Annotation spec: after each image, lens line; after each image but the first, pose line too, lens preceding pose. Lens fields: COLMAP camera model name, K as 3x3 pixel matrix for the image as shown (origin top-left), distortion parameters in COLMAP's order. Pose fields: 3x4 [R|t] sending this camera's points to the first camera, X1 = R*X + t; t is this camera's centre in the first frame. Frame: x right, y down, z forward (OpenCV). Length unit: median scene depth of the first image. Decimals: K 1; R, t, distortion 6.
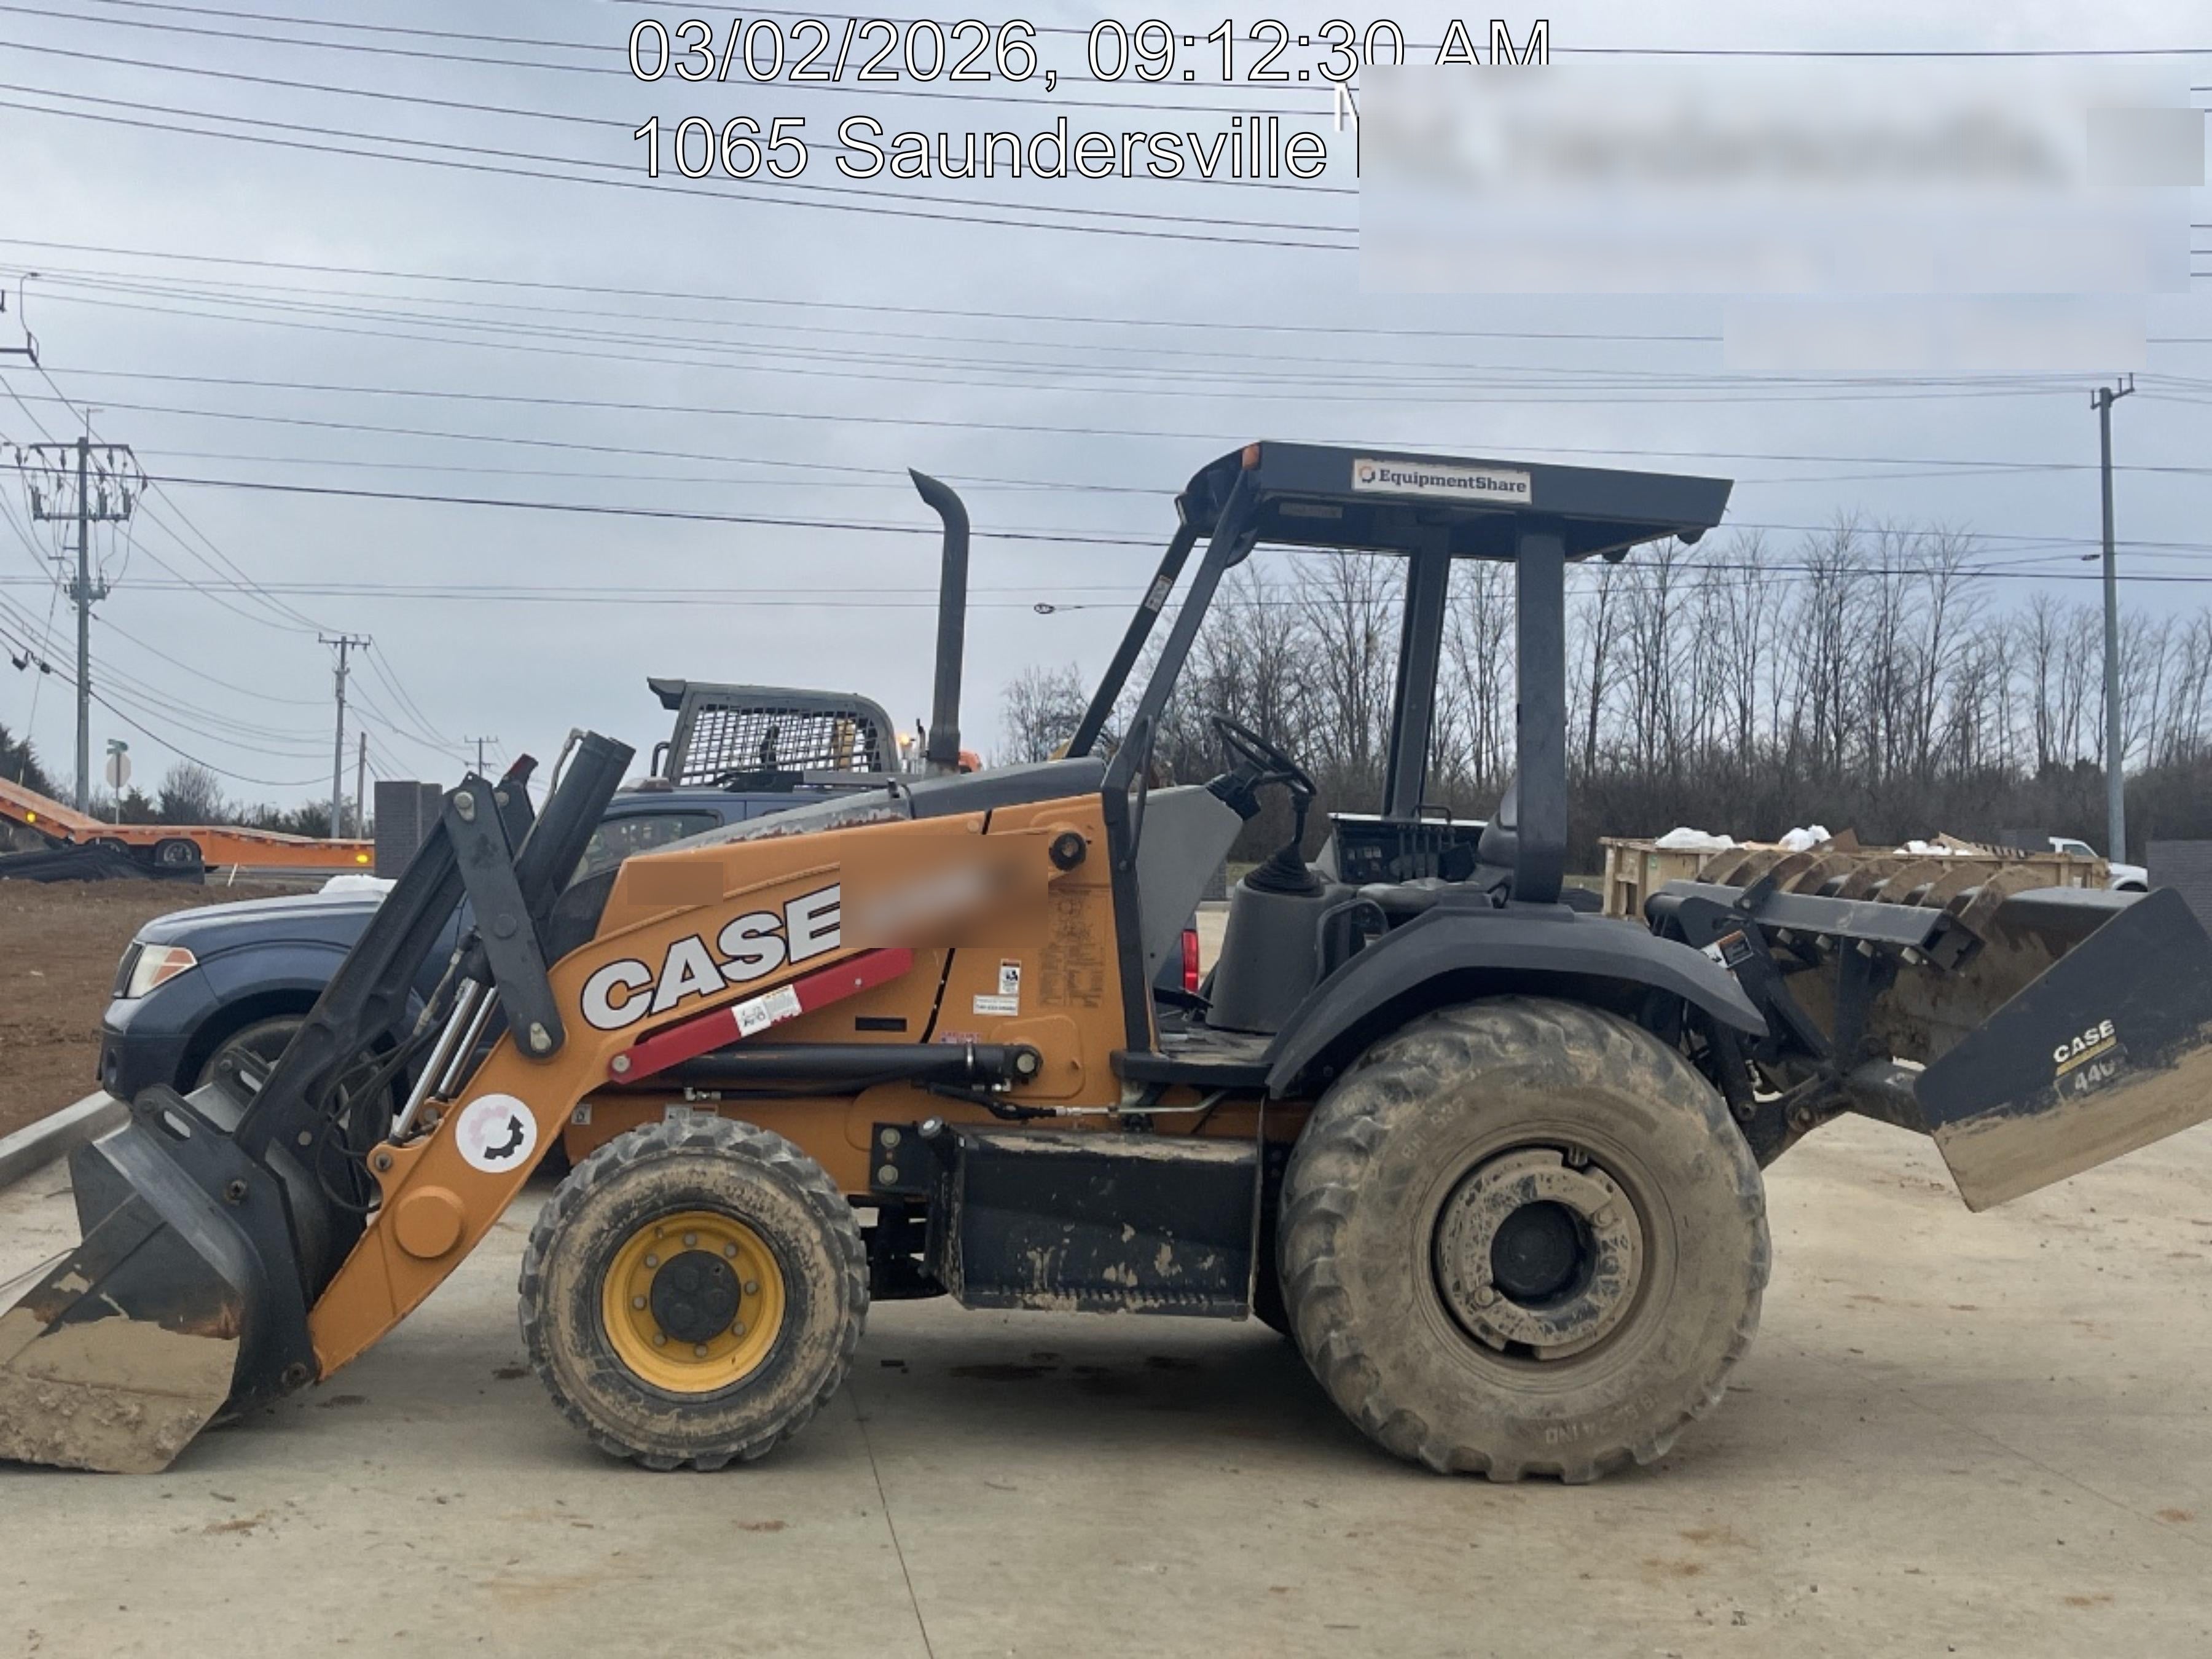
lens RADIAL K [[2628.8, 0, 1106.0], [0, 2628.8, 829.5], [0, 0, 1]] dist [0.091554, -0.065751]
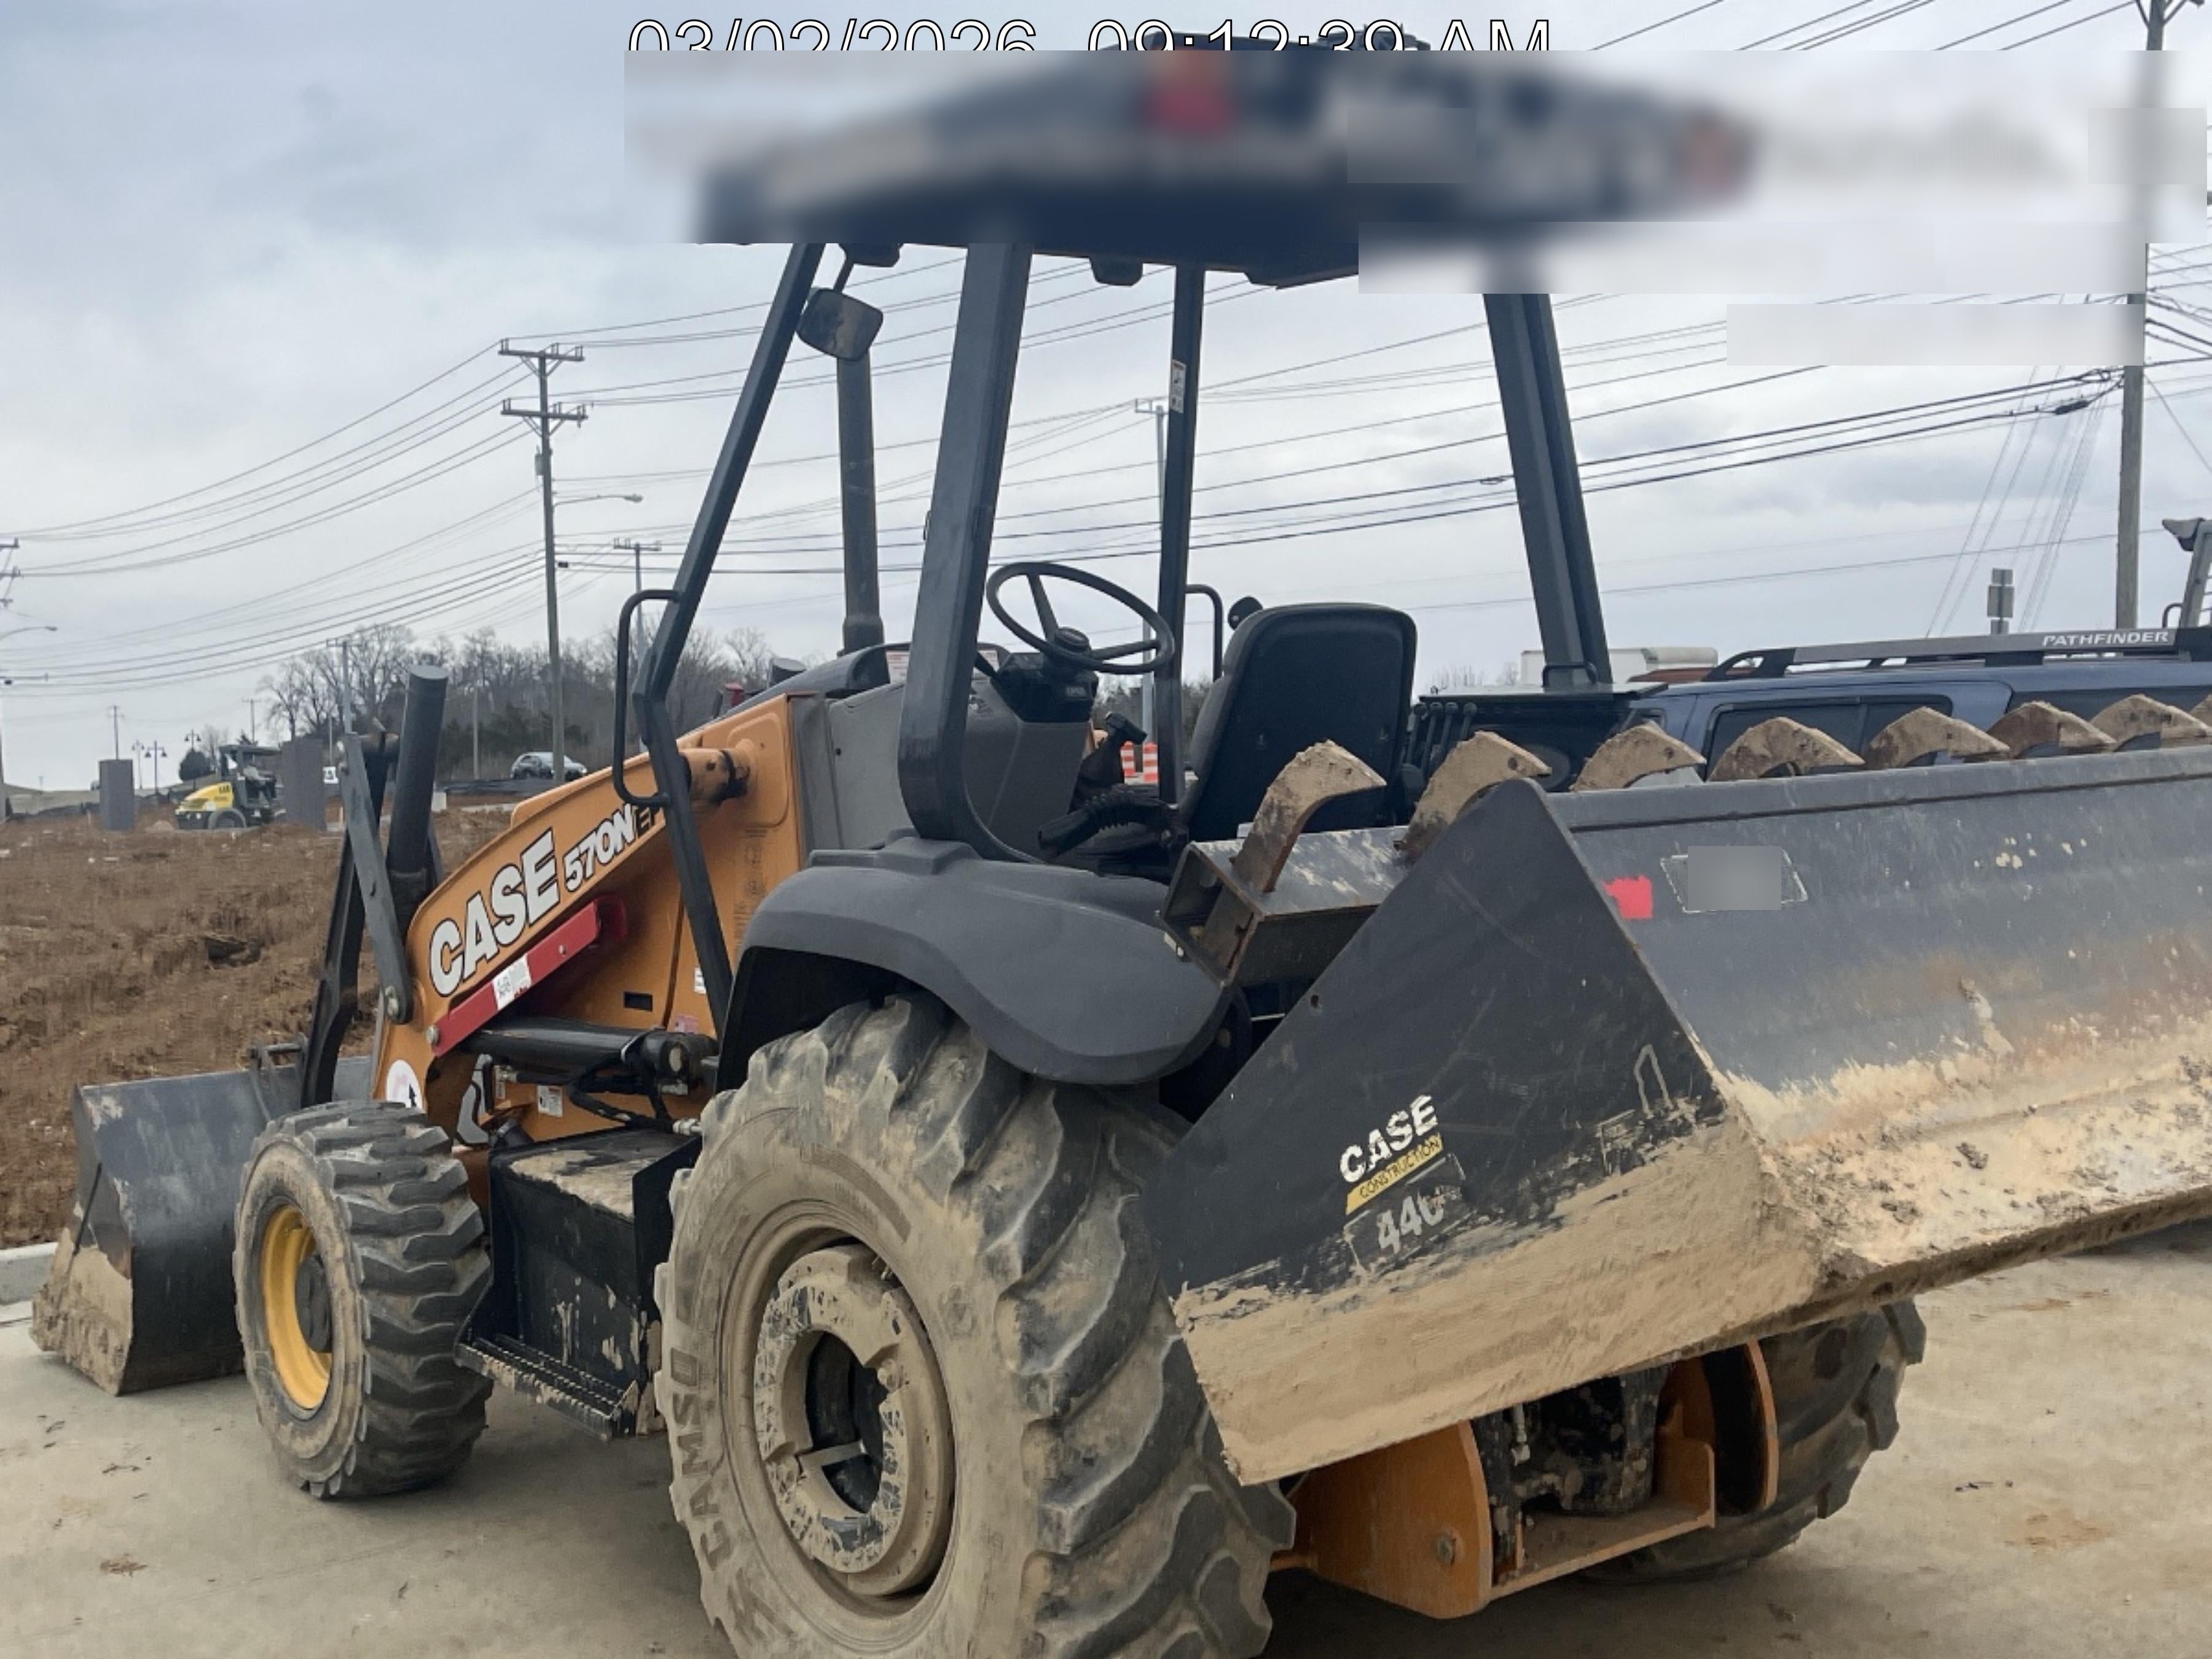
lens RADIAL K [[2646.8, 0, 1097.0], [0, 2646.8, 866.9], [0, 0, 1]] dist [0.026618, -0.028507]
pose [[0.507916, -0.007023, -0.861378, 0.714886], [0.050348, 0.998499, 0.021547, 0.023641], [0.859934, -0.054313, 0.507507, 0.743080]]
